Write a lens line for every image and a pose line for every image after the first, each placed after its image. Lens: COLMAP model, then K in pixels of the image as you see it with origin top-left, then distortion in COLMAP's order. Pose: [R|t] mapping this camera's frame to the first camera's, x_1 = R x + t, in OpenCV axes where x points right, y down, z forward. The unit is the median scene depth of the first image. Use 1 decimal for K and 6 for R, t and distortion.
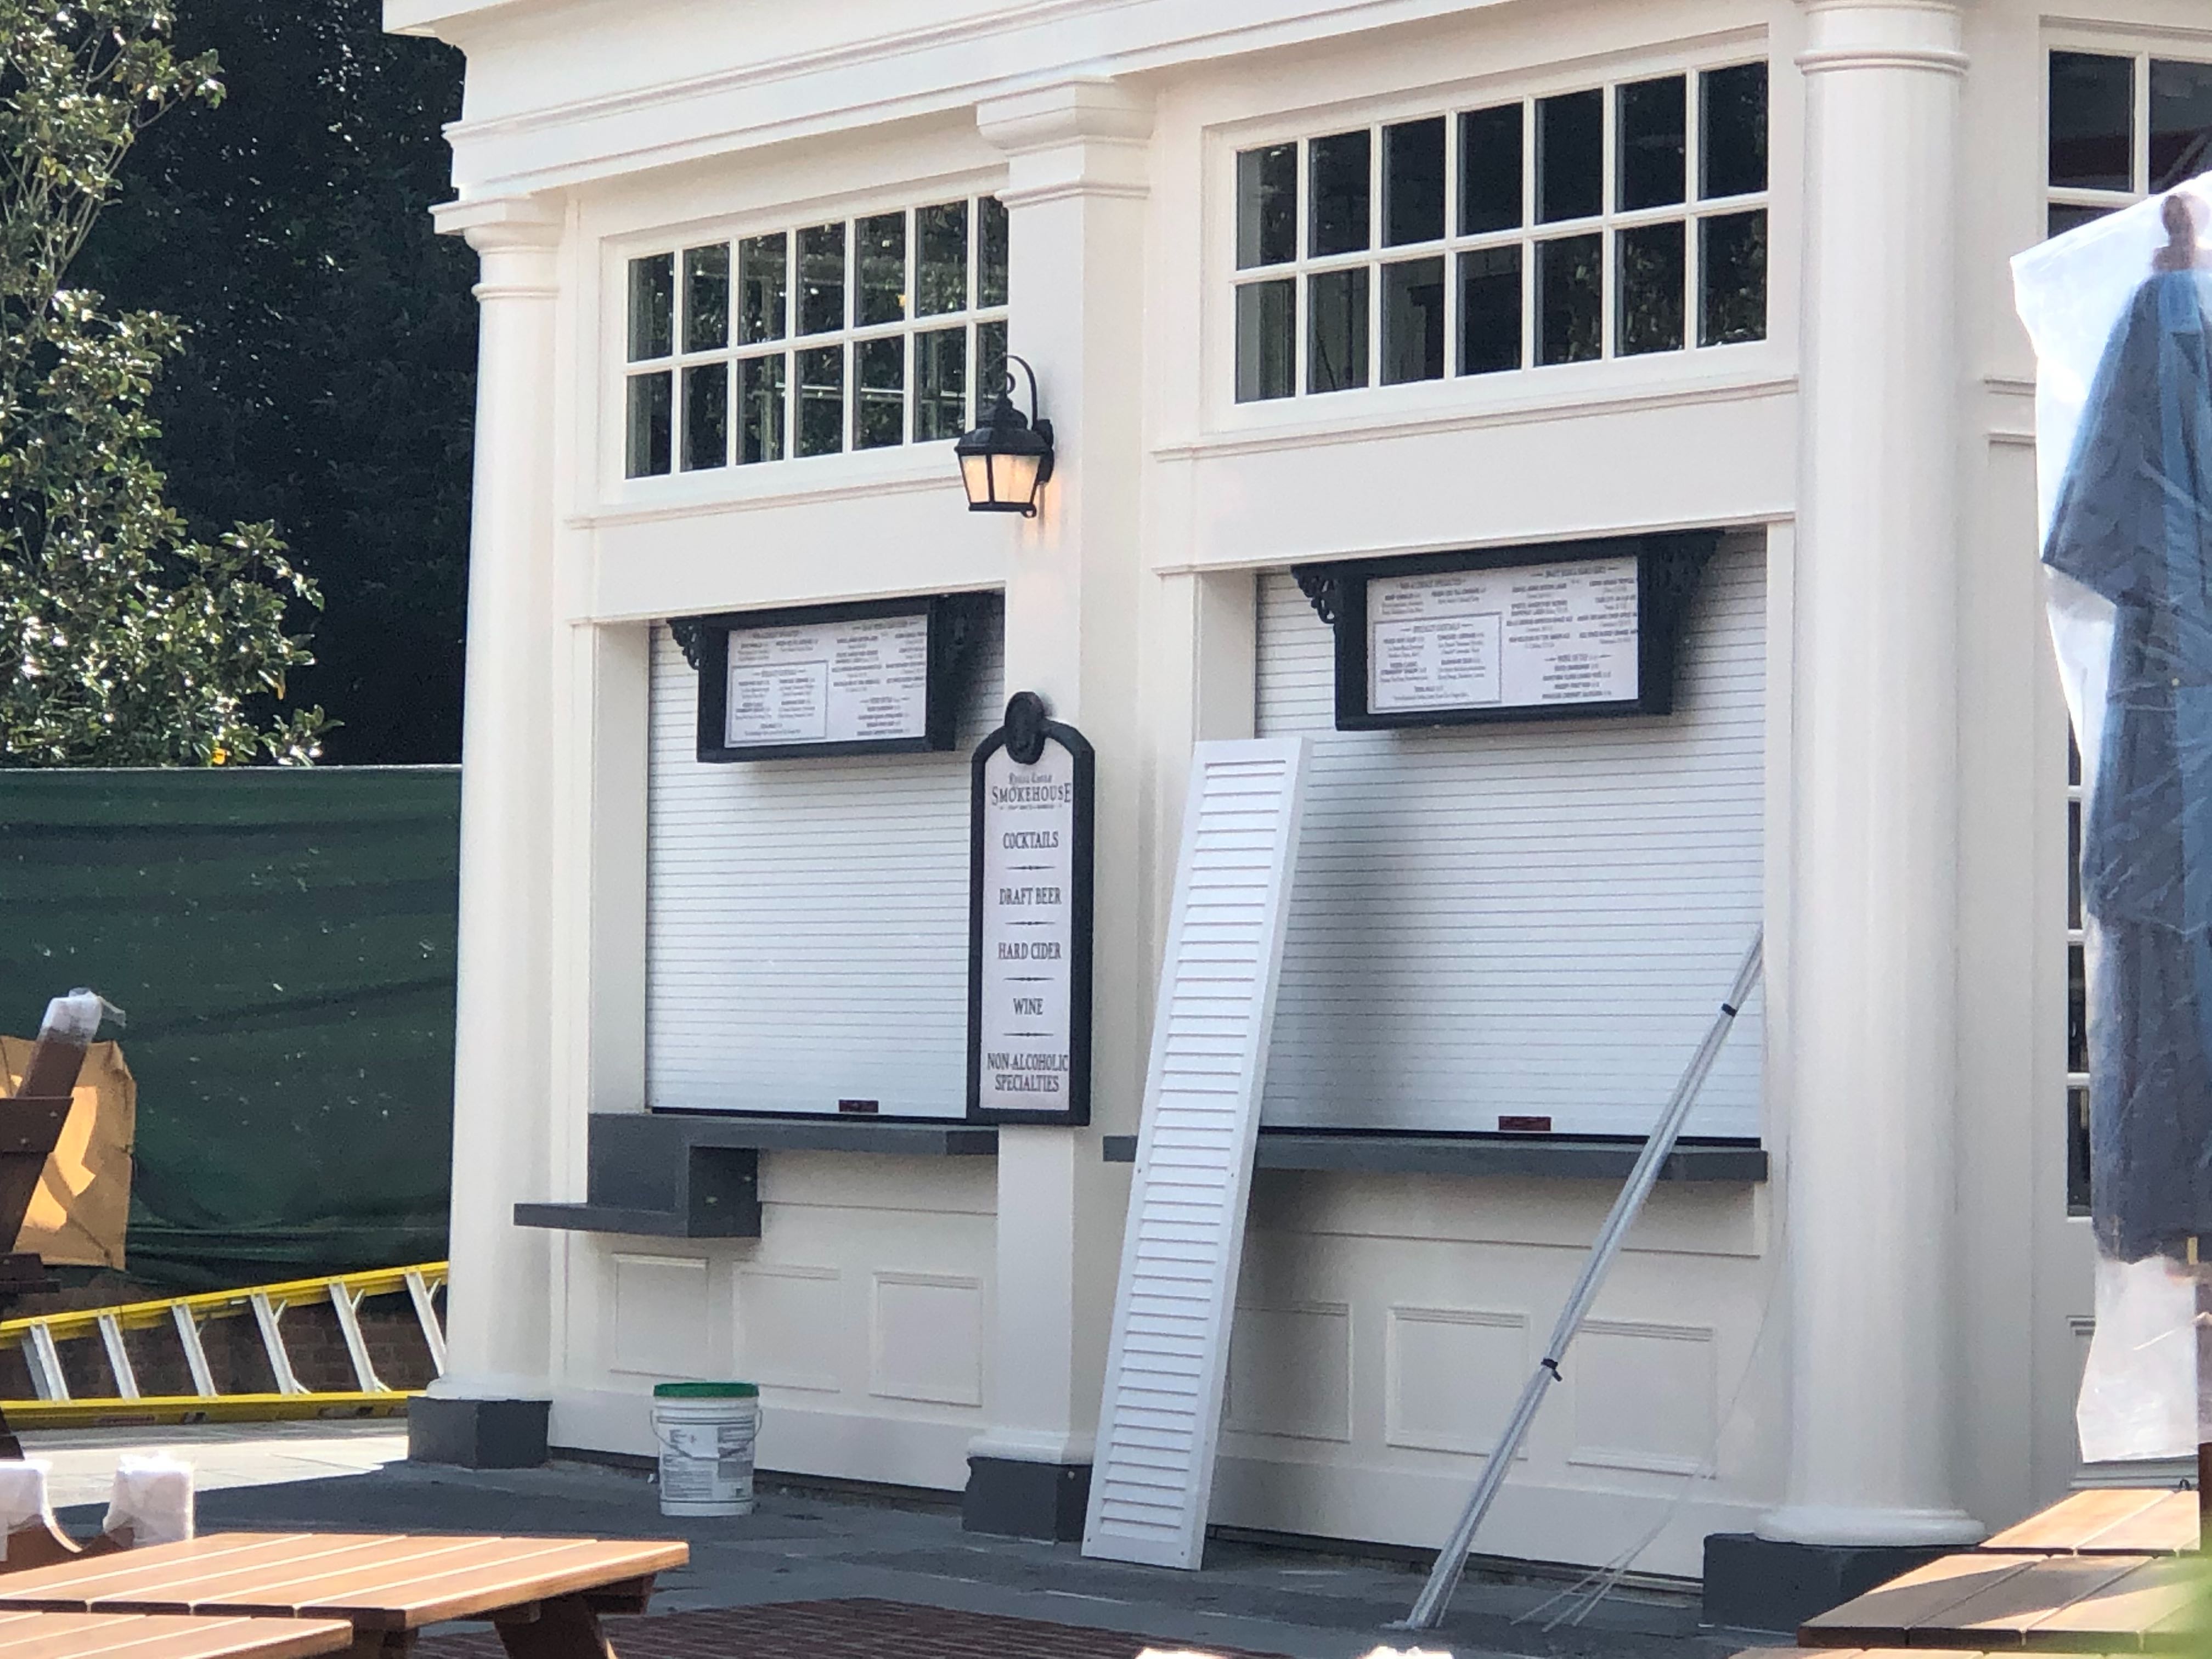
lens RADIAL K [[7901.4, 0, 1106.0], [0, 7901.4, 829.5], [0, 0, 1]] dist [-0.325793, 6.065111]
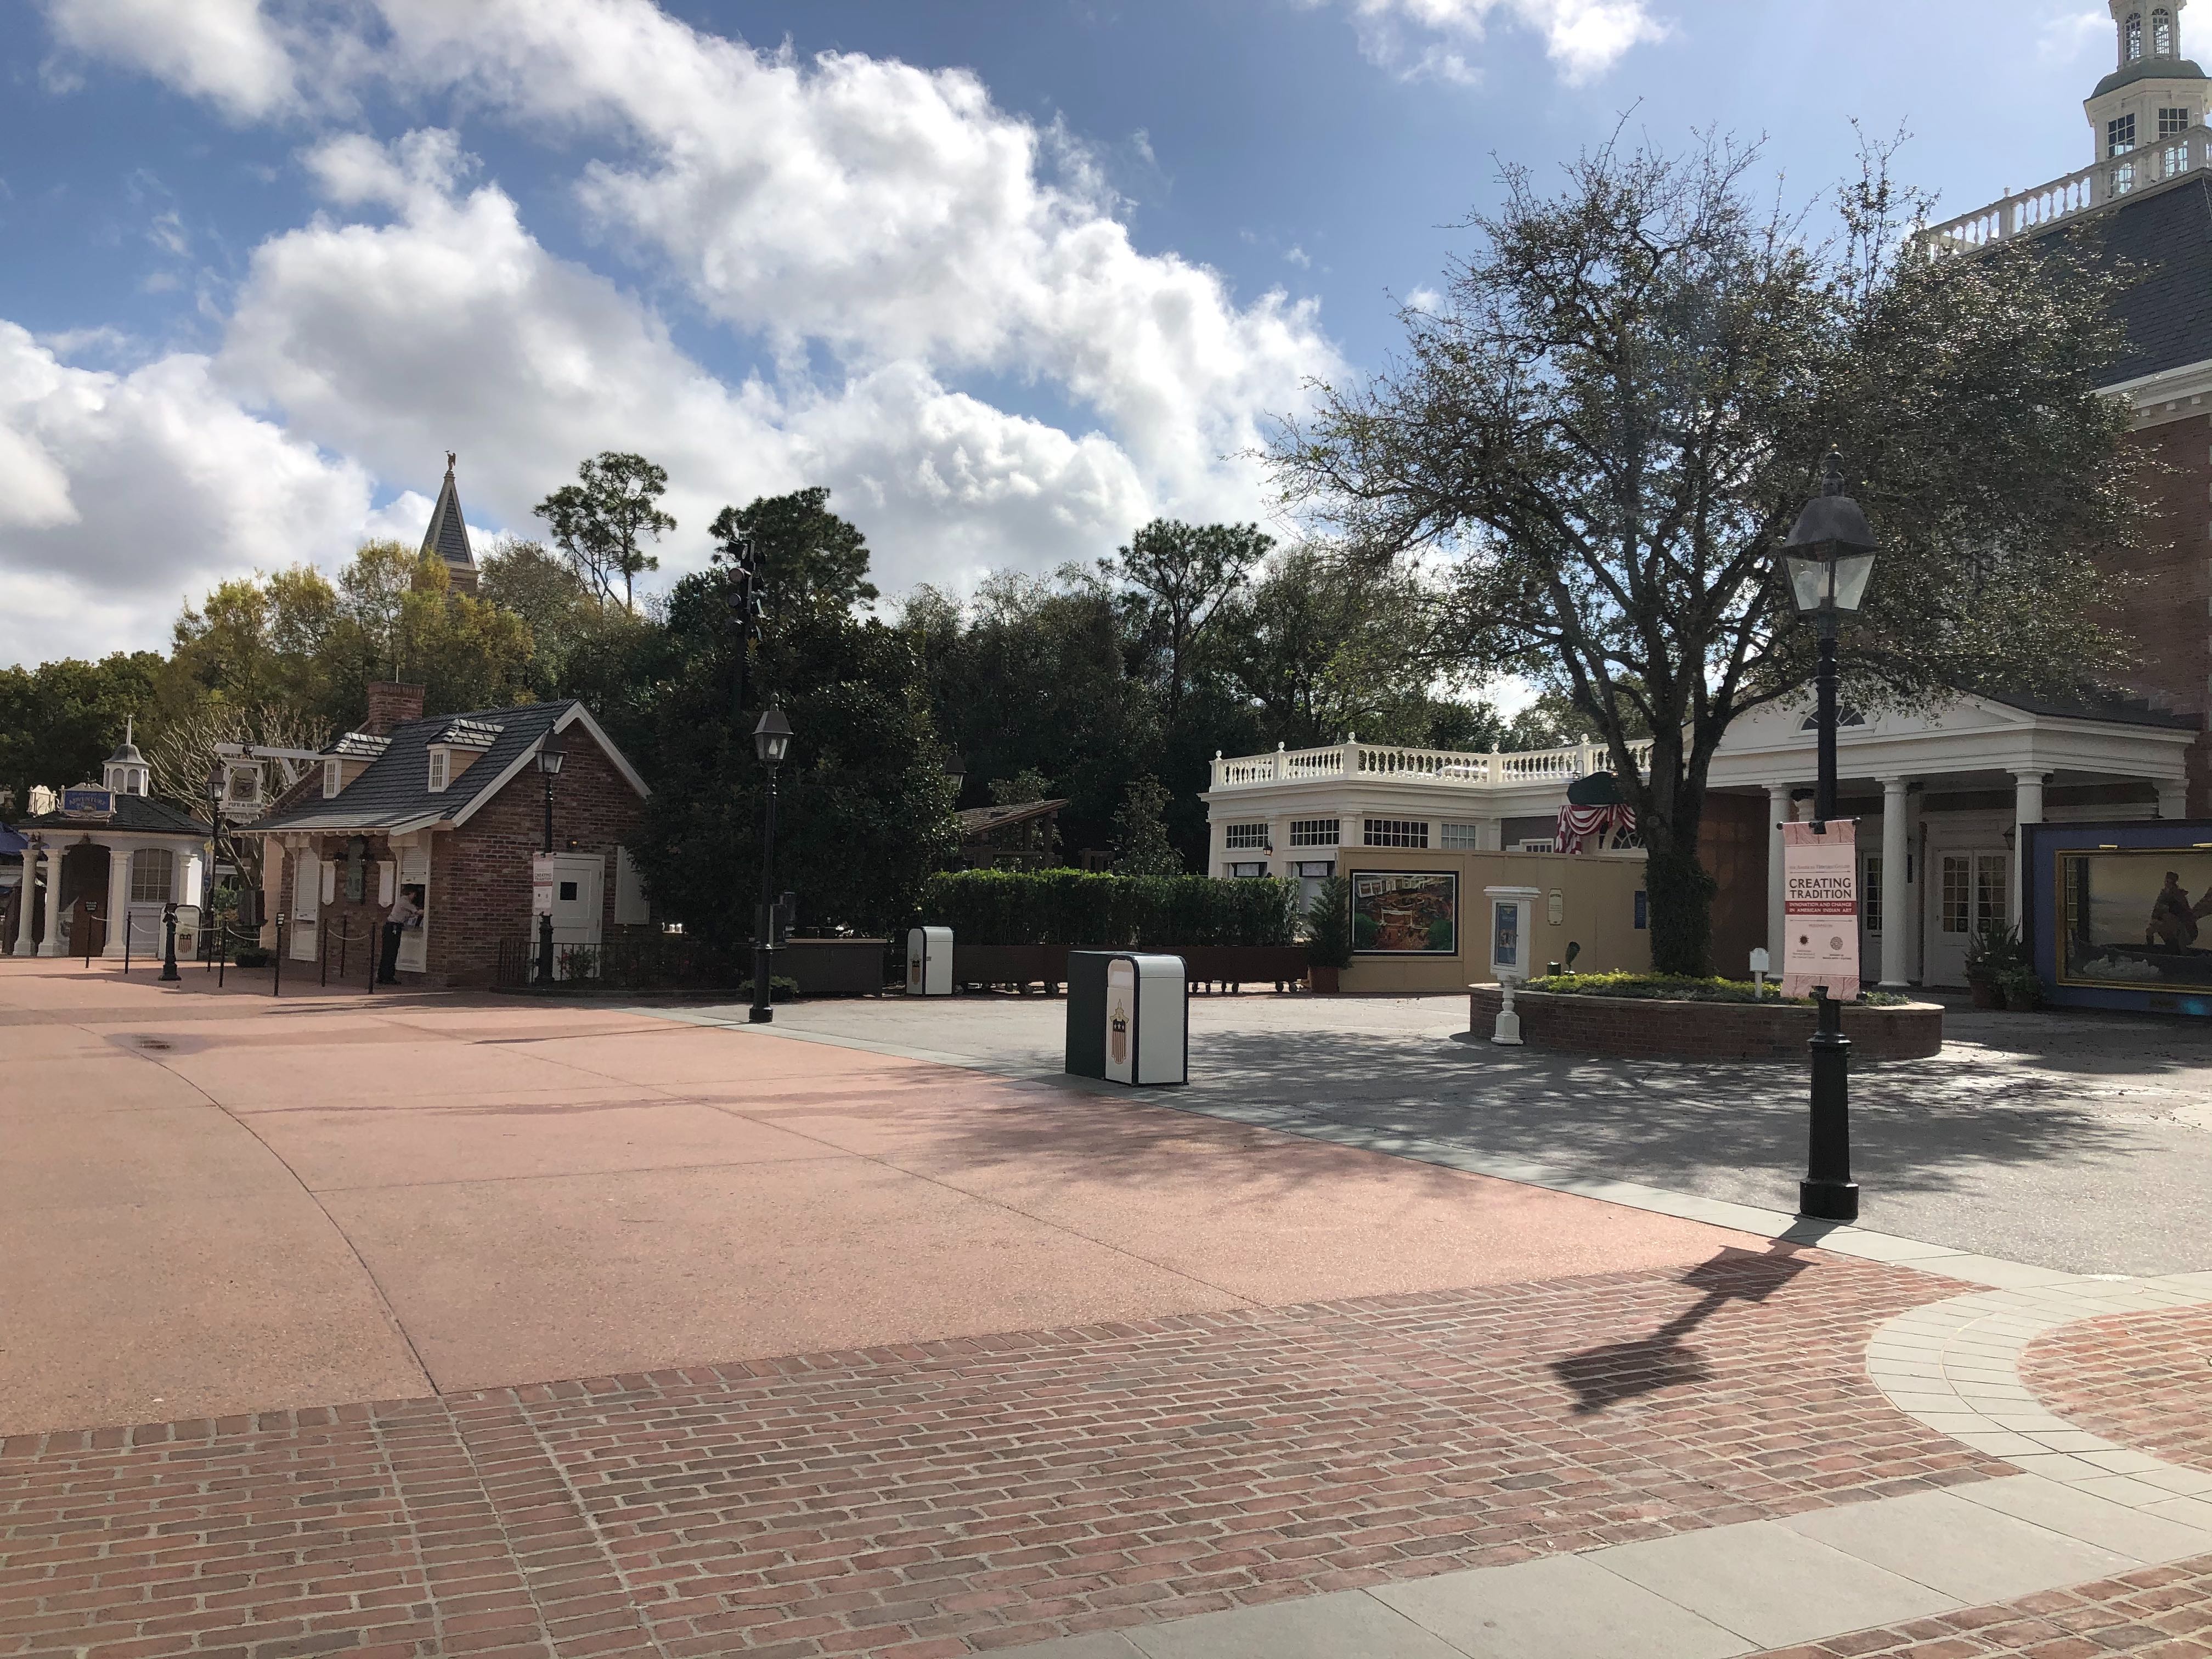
lens RADIAL K [[1780.5, 0, 1106.0], [0, 1780.5, 829.5], [0, 0, 1]] dist [-0.005465, -0.005357]
pose [[0.997806, 0.020390, -0.062986, -0.081001], [-0.021680, 0.999567, -0.019870, -0.022577], [0.062554, 0.021192, 0.997817, -1.428885]]
